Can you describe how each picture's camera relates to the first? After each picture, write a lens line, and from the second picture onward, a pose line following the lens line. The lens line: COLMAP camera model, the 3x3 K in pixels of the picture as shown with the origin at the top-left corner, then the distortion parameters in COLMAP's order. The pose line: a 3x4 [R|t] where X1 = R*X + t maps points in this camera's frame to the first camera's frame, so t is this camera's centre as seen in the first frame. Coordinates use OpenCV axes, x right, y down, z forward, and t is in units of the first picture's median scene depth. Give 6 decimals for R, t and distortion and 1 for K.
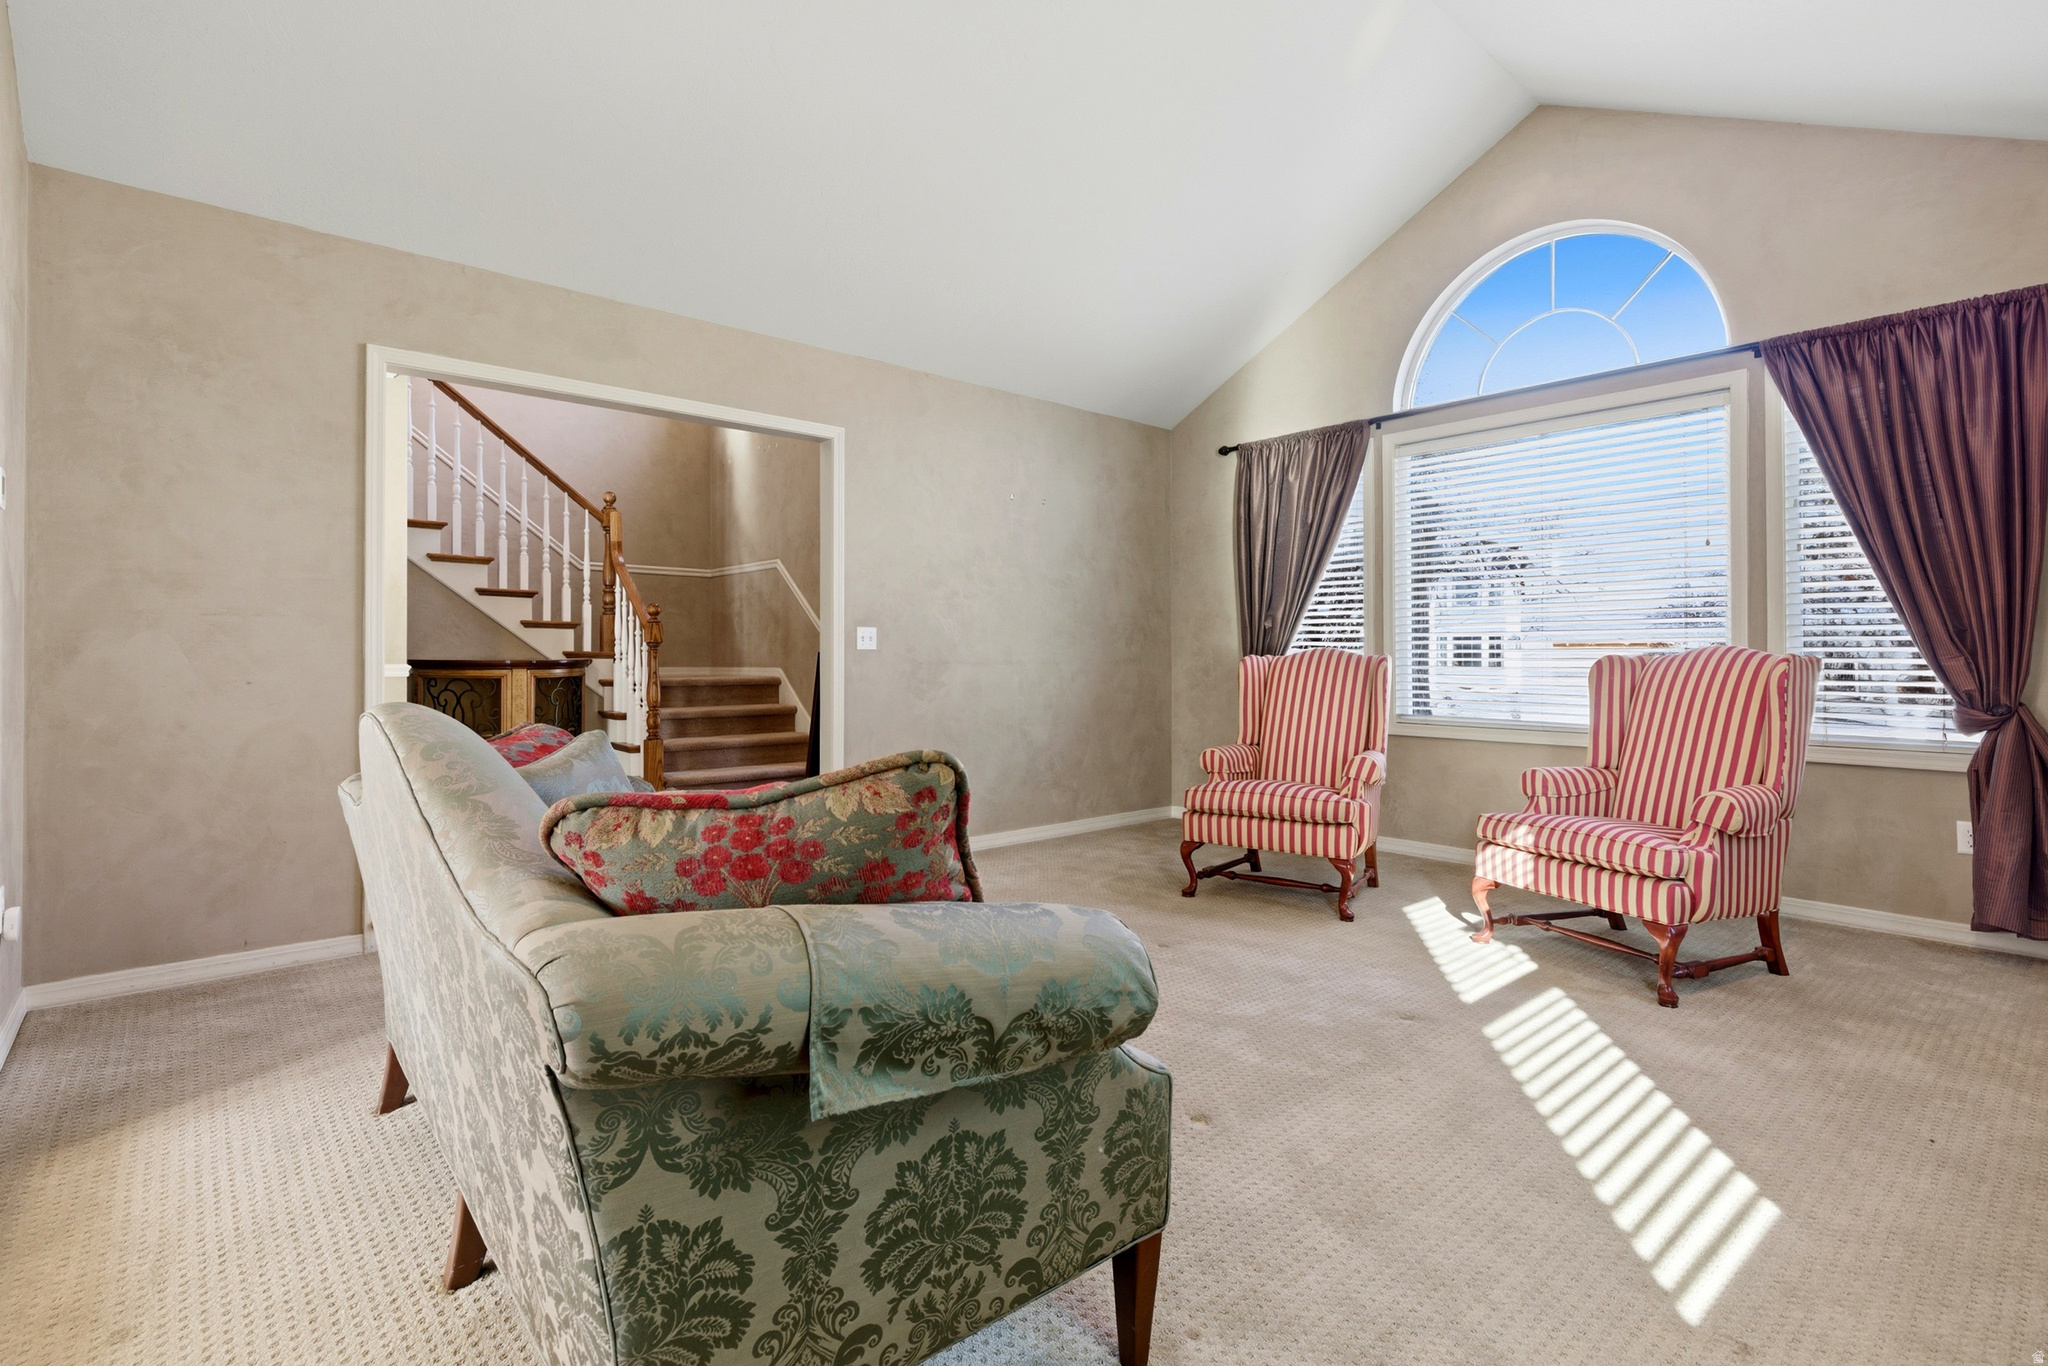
lens RADIAL K [[962.3, 0, 1025.8], [0, 962.3, 649.9], [0, 0, 1]] dist [-0.000099, 0.000226]
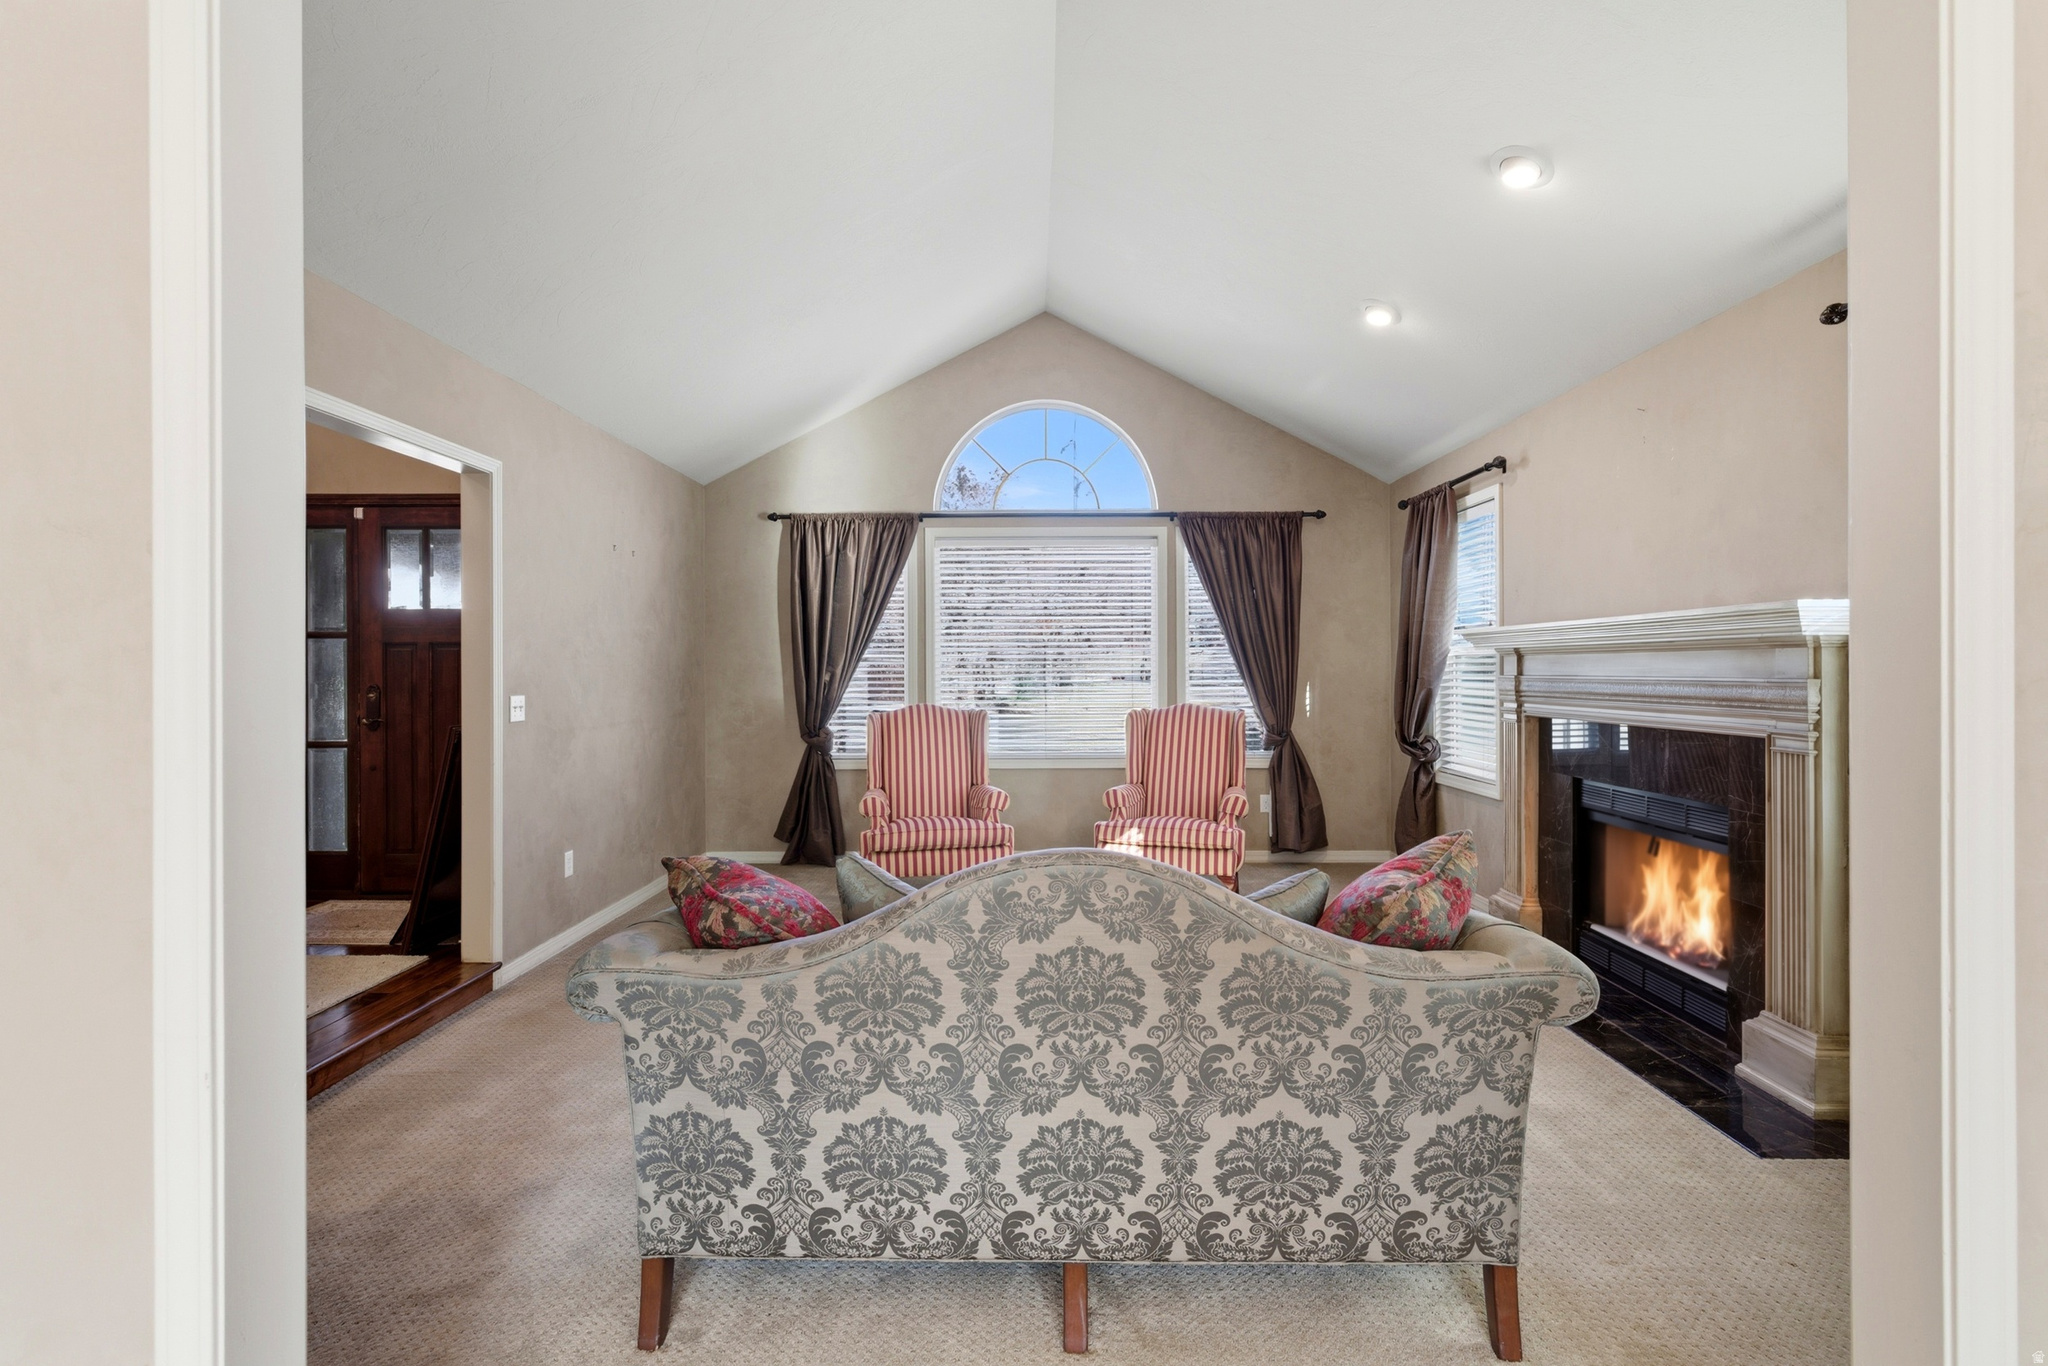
lens RADIAL K [[942.4, 0, 1024.0], [0, 942.4, 683.0], [0, 0, 1]] dist [-0.000123, -0.000023]
pose [[0.672214, -0.014625, 0.740213, -0.448194], [-0.001093, 0.999784, 0.020746, -0.049305], [-0.740356, -0.014754, 0.672053, 0.088484]]
